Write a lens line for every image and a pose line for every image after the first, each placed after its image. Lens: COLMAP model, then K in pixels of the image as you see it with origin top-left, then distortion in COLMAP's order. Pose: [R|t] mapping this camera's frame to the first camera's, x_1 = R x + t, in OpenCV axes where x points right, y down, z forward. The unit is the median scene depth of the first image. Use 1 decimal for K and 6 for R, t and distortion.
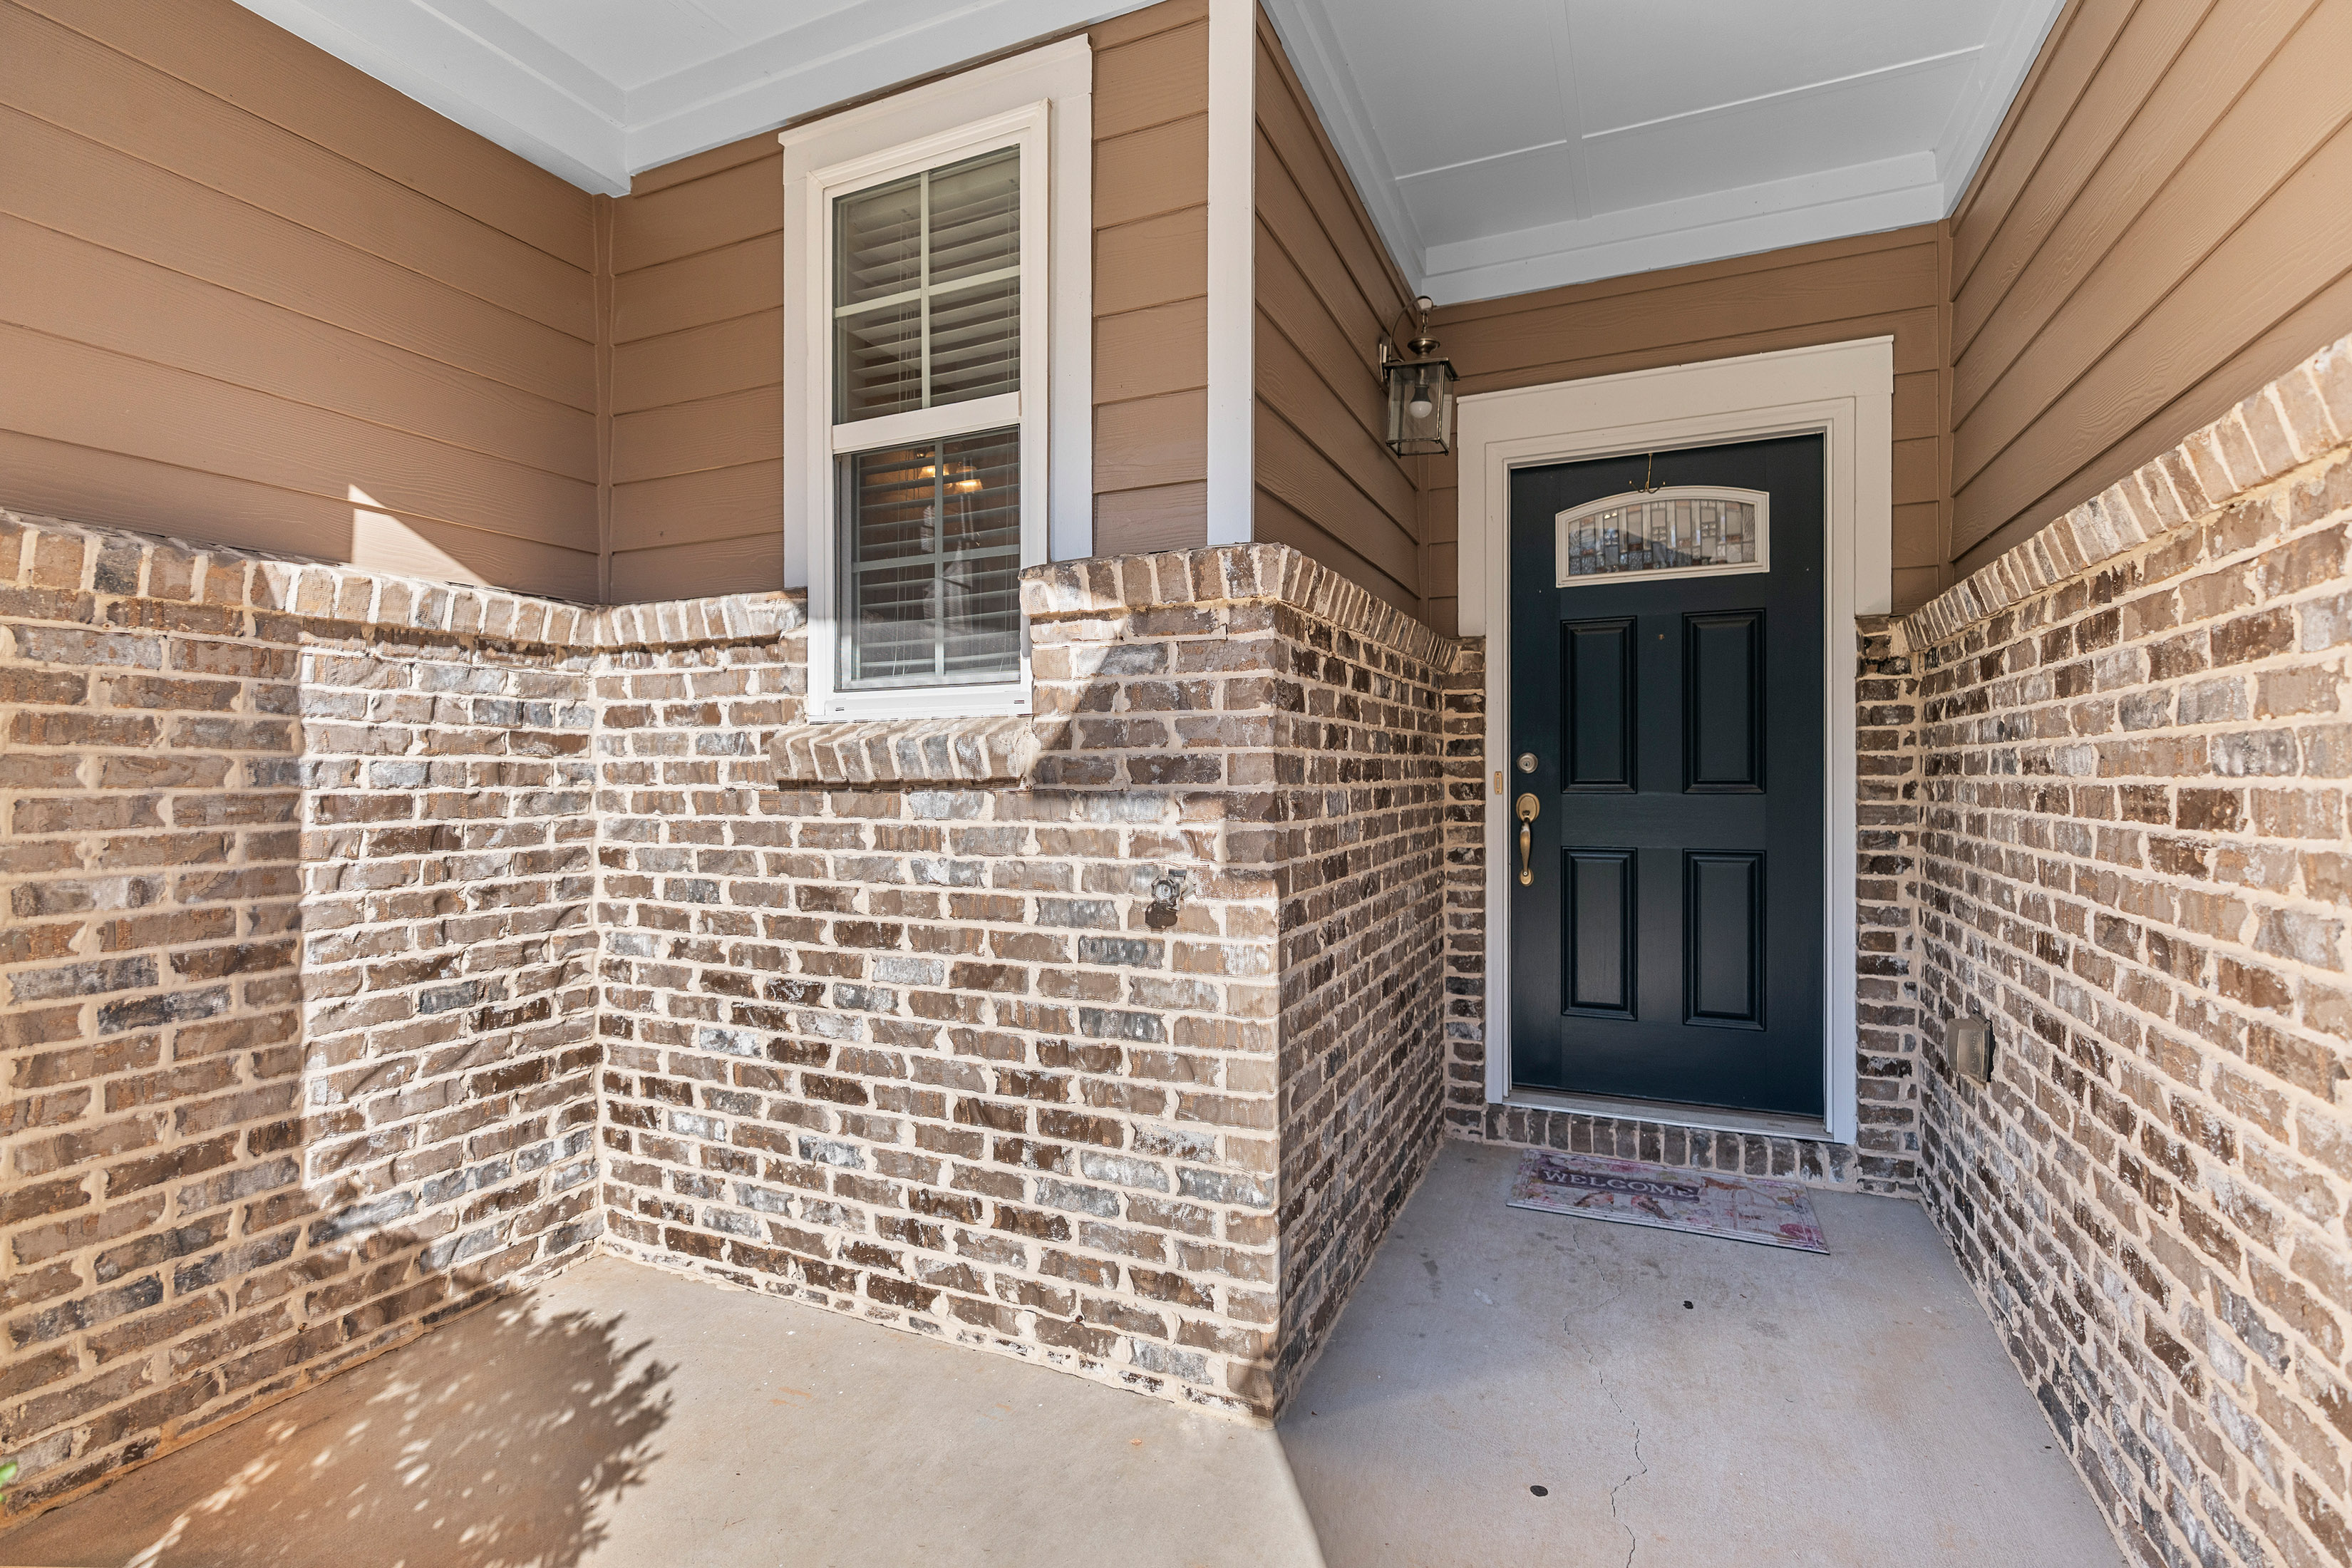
lens RADIAL K [[1078.8, 0, 1168.6], [0, 1078.8, 782.0], [0, 0, 1]] dist [-0.000637, 0.000075]
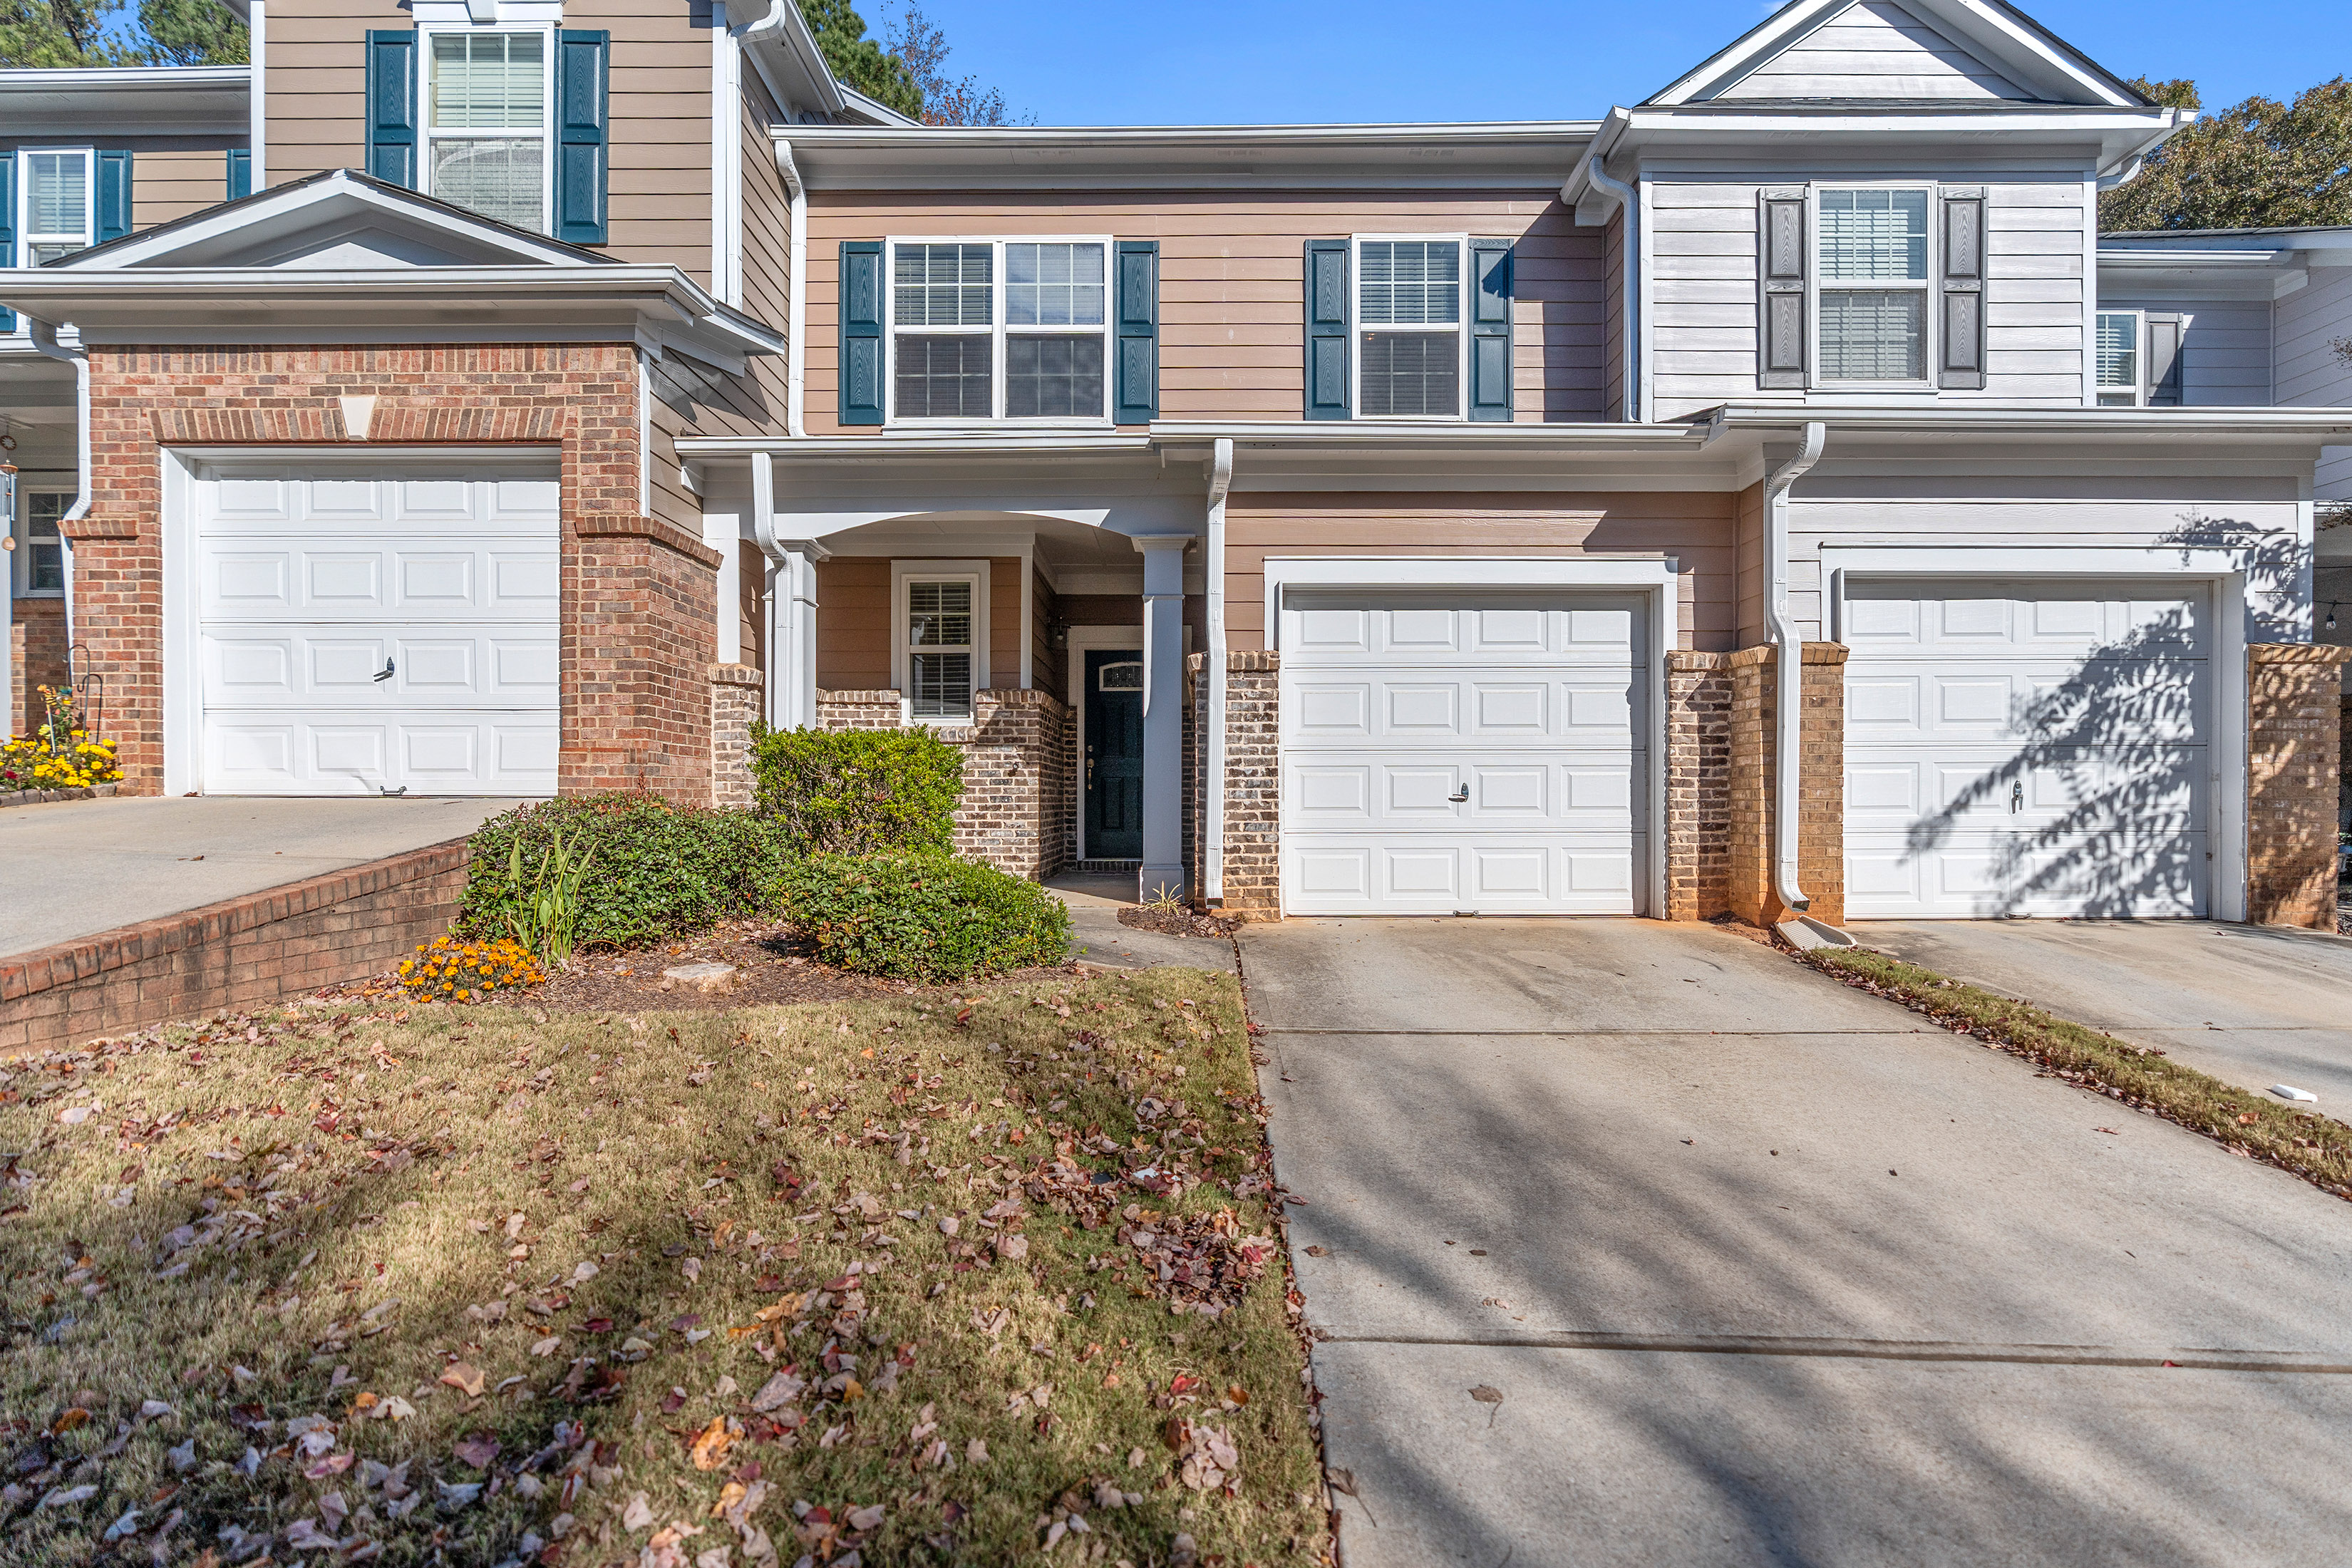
lens RADIAL K [[1078.8, 0, 1168.6], [0, 1078.8, 782.0], [0, 0, 1]] dist [-0.000637, 0.000075]
pose [[0.919763, 0.014273, 0.392214, -1.076611], [-0.003550, 0.999600, -0.028052, 0.265487], [-0.392458, 0.024408, 0.919446, -3.090880]]
